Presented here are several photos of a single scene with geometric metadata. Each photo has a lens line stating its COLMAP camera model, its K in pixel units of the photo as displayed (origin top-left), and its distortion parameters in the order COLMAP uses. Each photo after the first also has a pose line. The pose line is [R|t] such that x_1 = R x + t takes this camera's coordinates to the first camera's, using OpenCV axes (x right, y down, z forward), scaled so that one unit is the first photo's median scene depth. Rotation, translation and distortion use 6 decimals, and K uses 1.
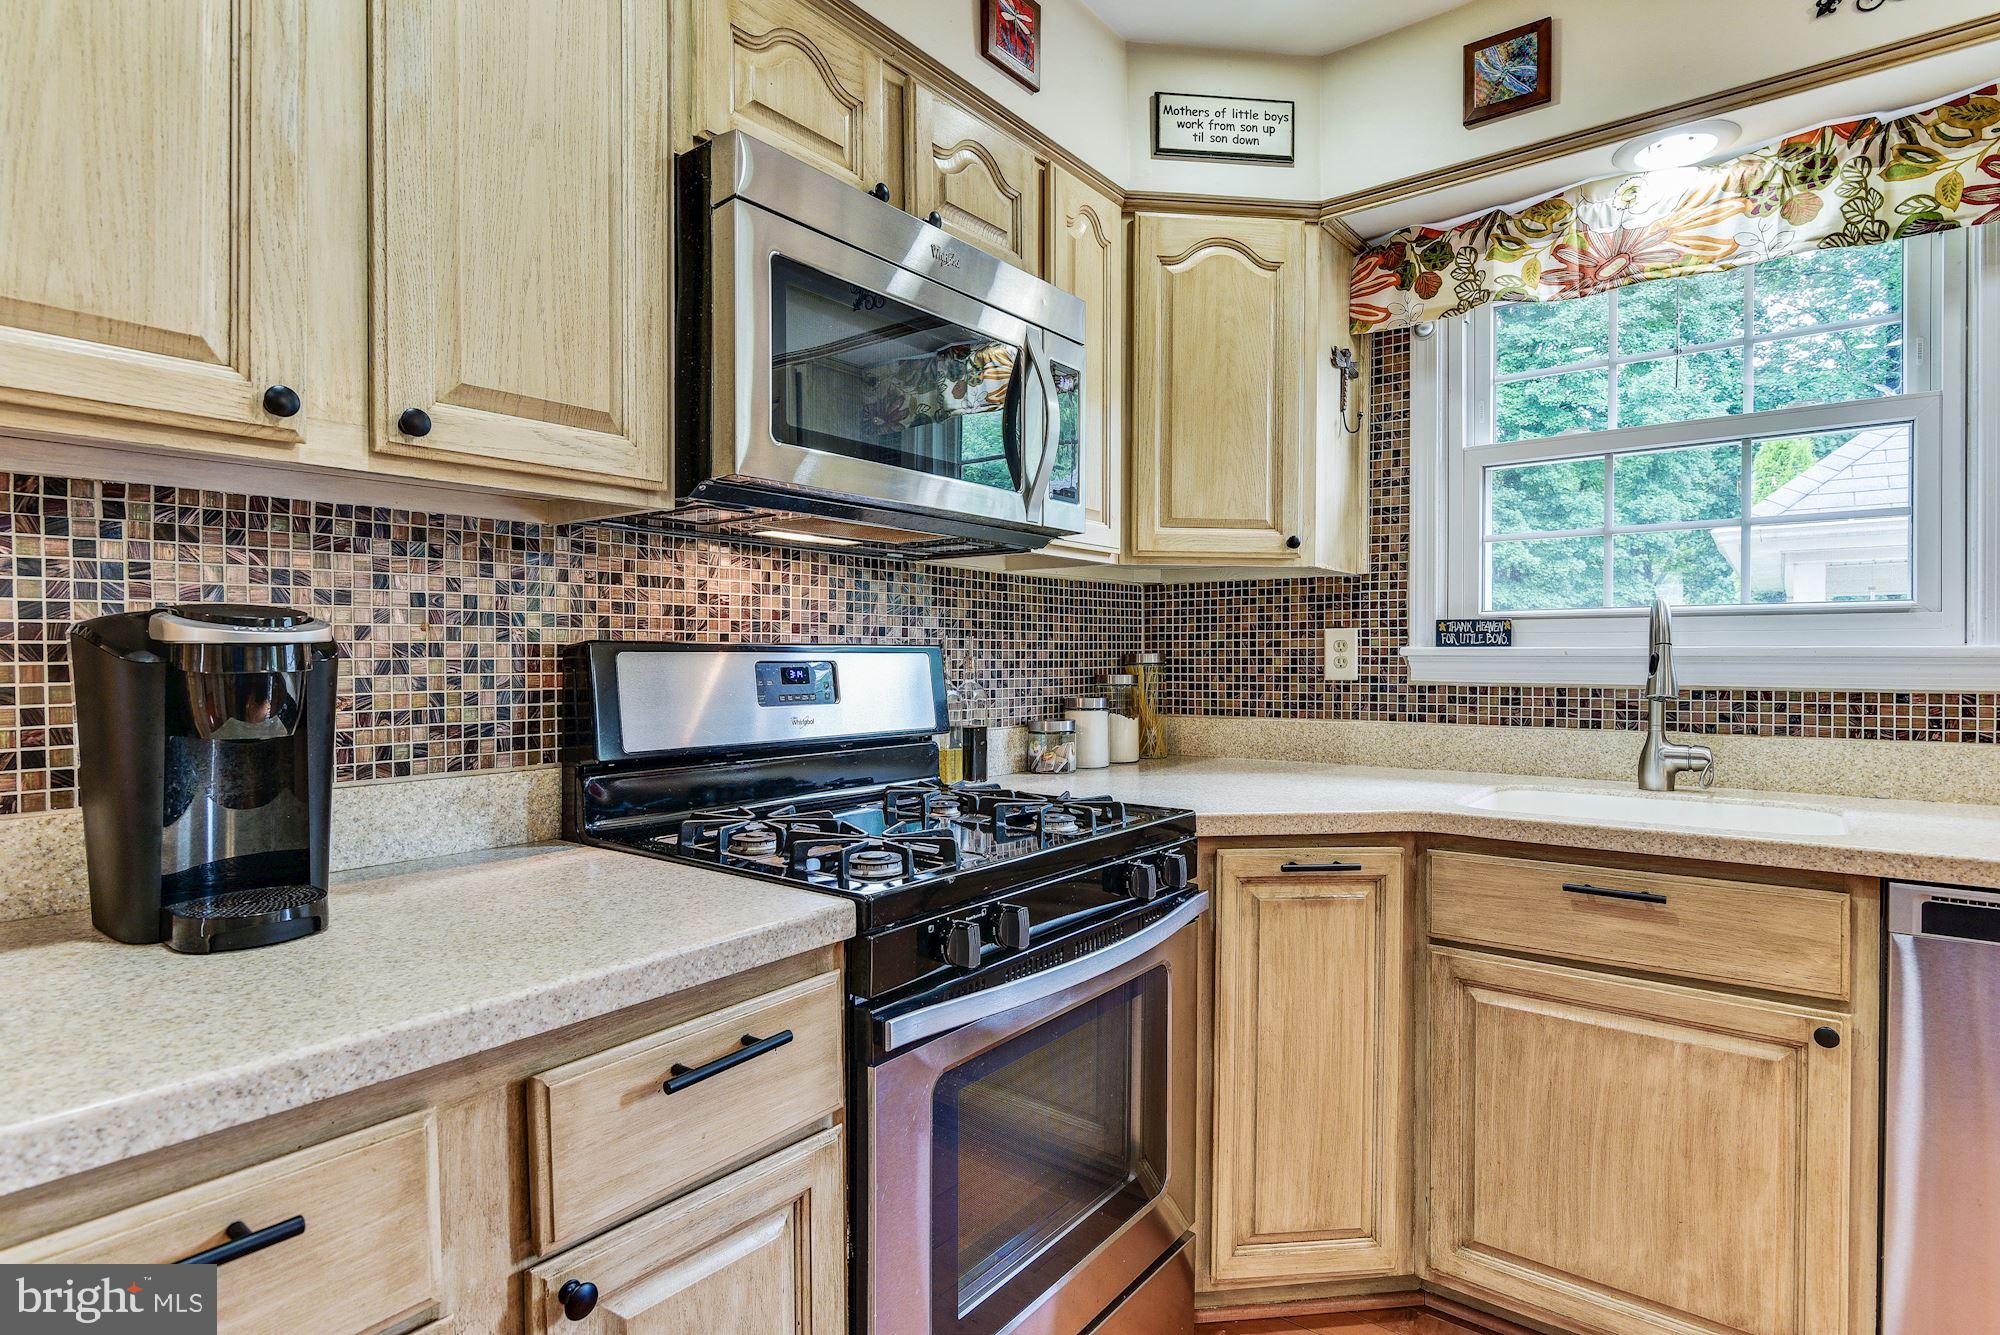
lens RADIAL K [[1024.7, 0, 1012.7], [0, 1024.7, 665.5], [0, 0, 1]] dist [-0.002164, 0.000354]
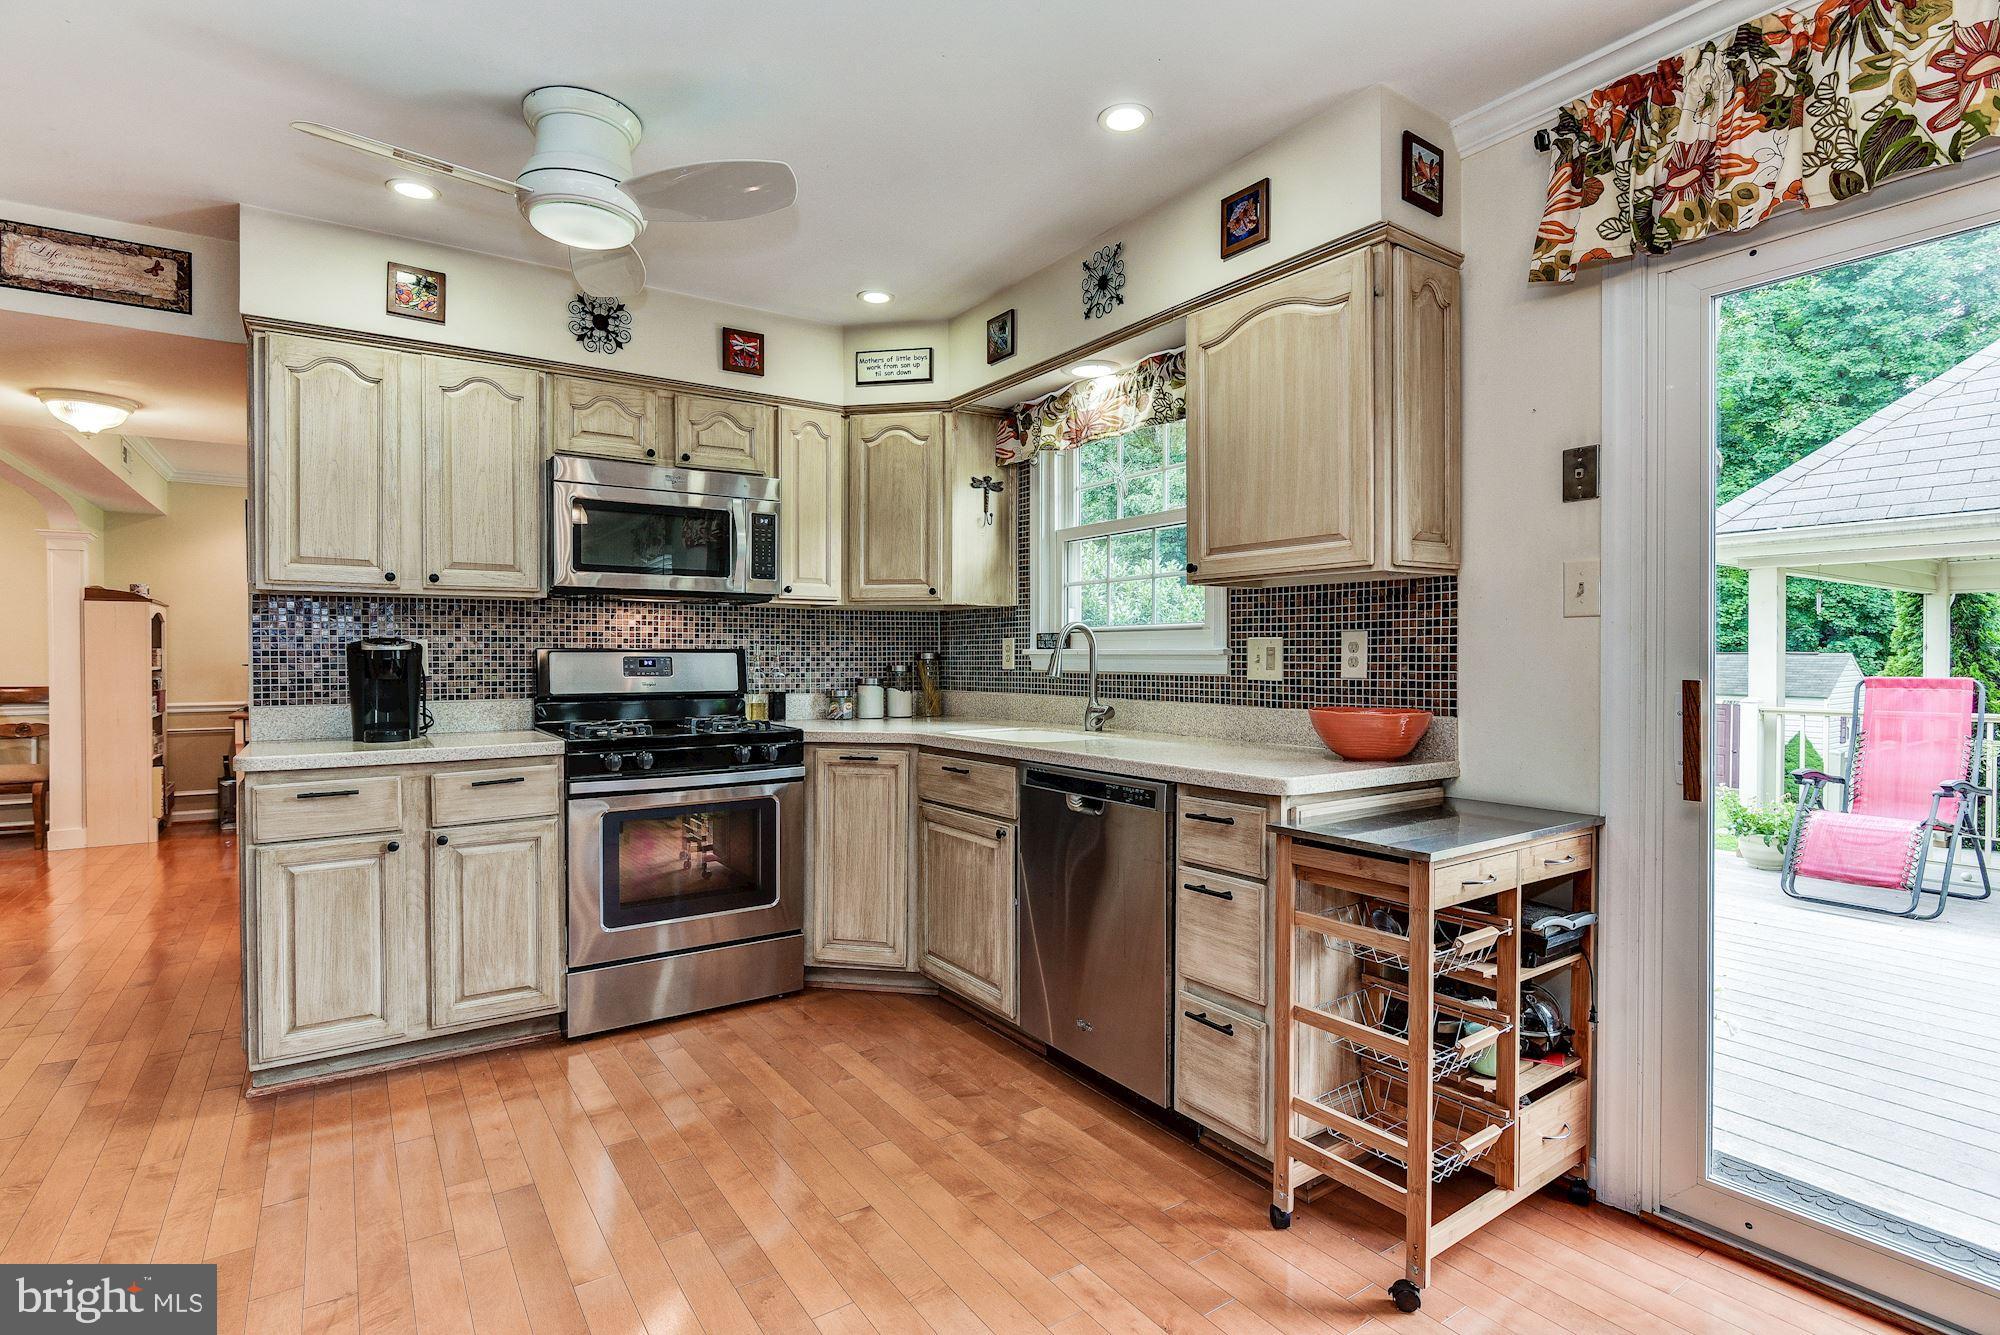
lens RADIAL K [[979.2, 0, 991.2], [0, 979.2, 662.2], [0, 0, 1]] dist [0.002777, -0.005040]
pose [[0.950661, 0.002581, -0.310222, 1.004052], [-0.003605, 0.999990, -0.002727, 0.009168], [0.310211, 0.003711, 0.950660, -0.666866]]
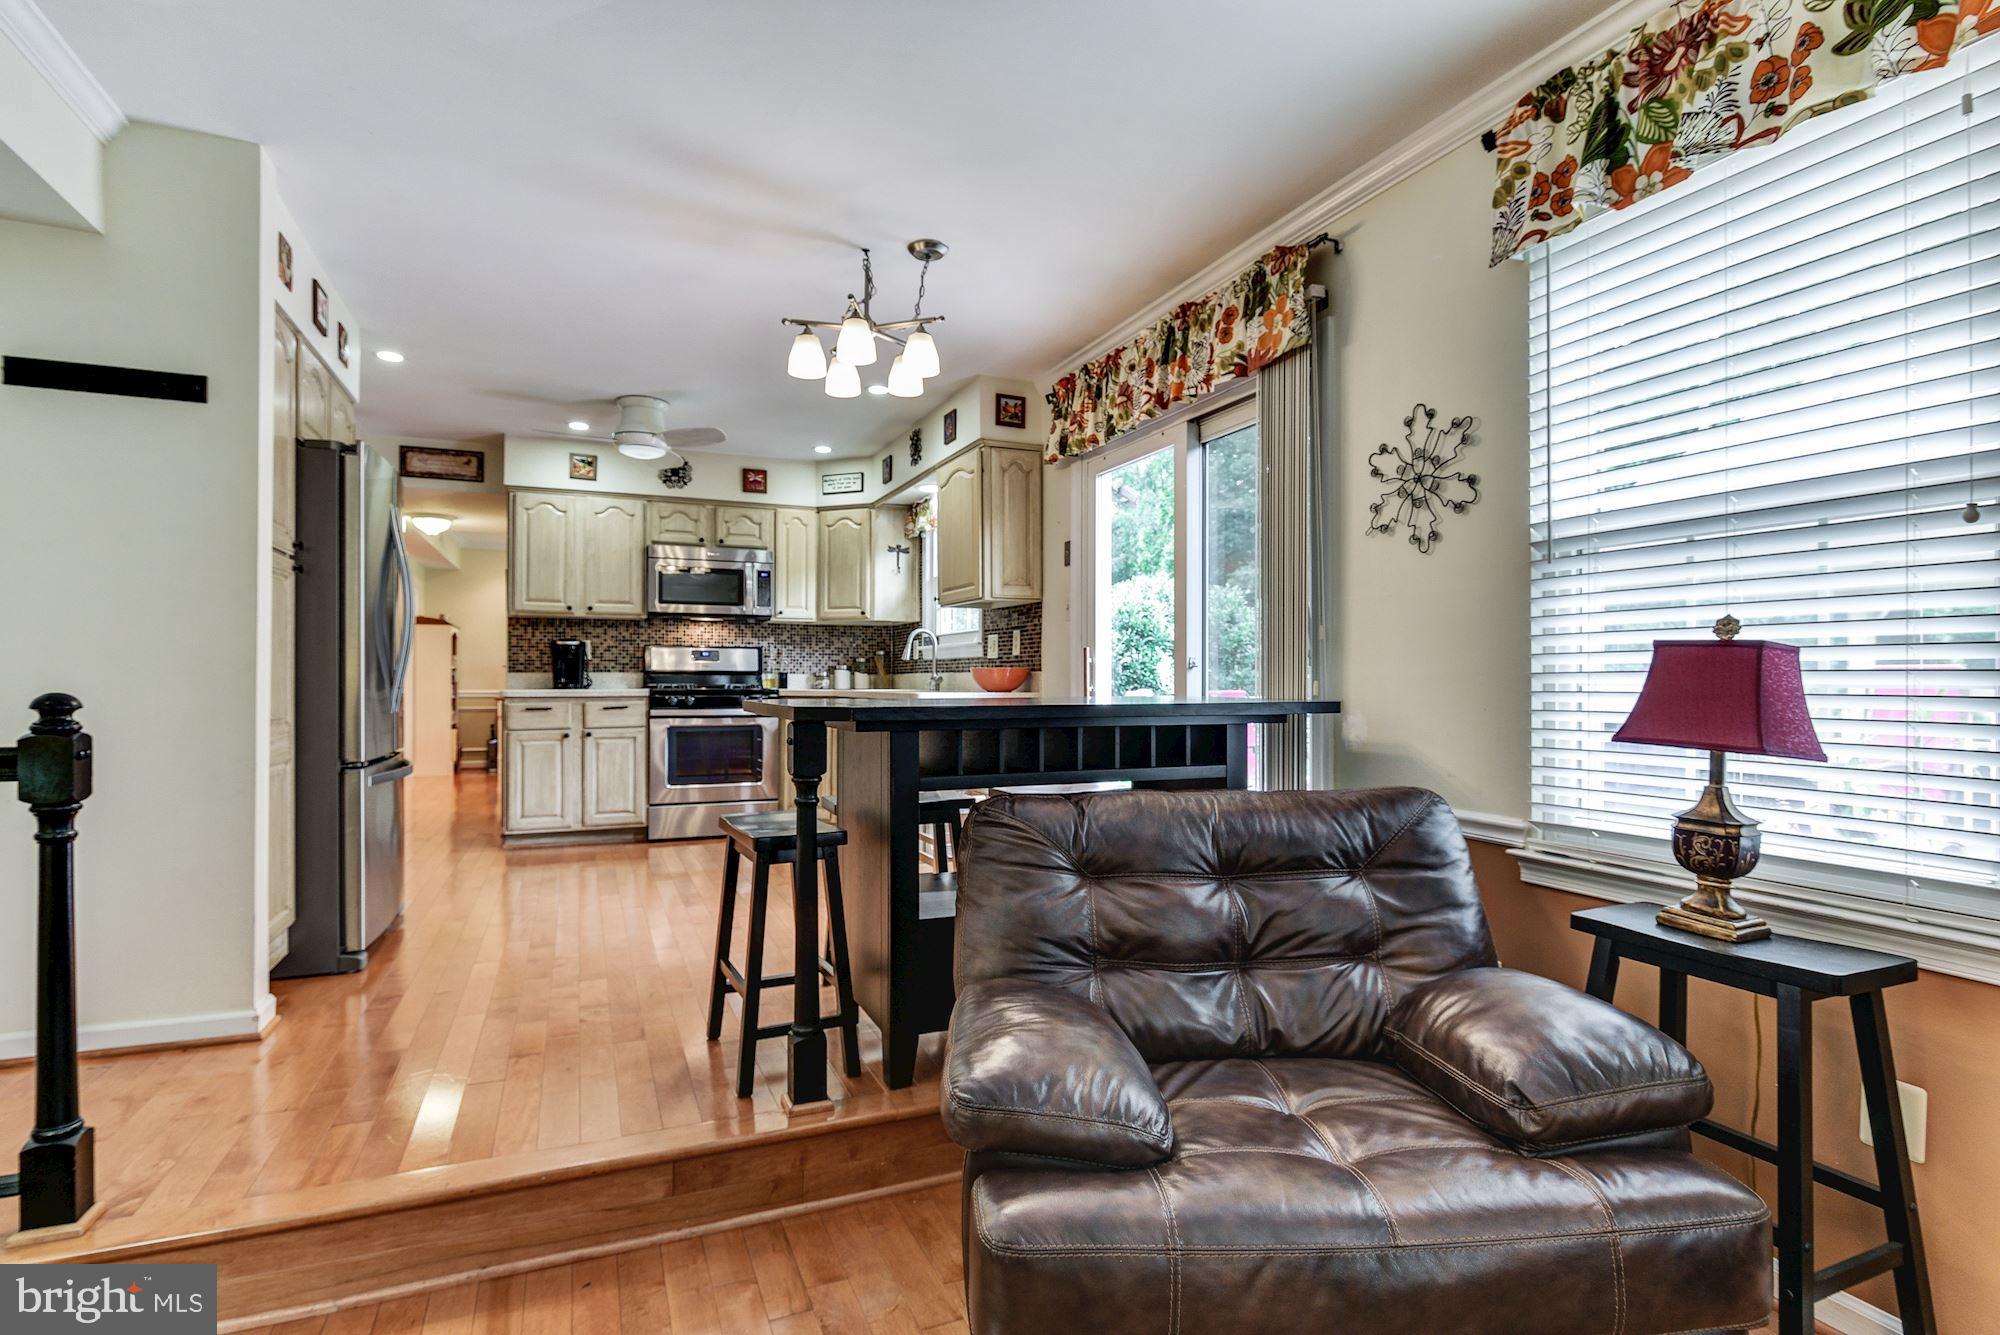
lens RADIAL K [[979.2, 0, 1016.8], [0, 979.2, 669.6], [0, 0, 1]] dist [0.002777, -0.005040]
pose [[0.884902, -0.003882, -0.465761, 2.303771], [-0.006684, 0.999756, -0.021031, 0.123845], [0.465730, 0.021724, 0.884660, -1.563799]]
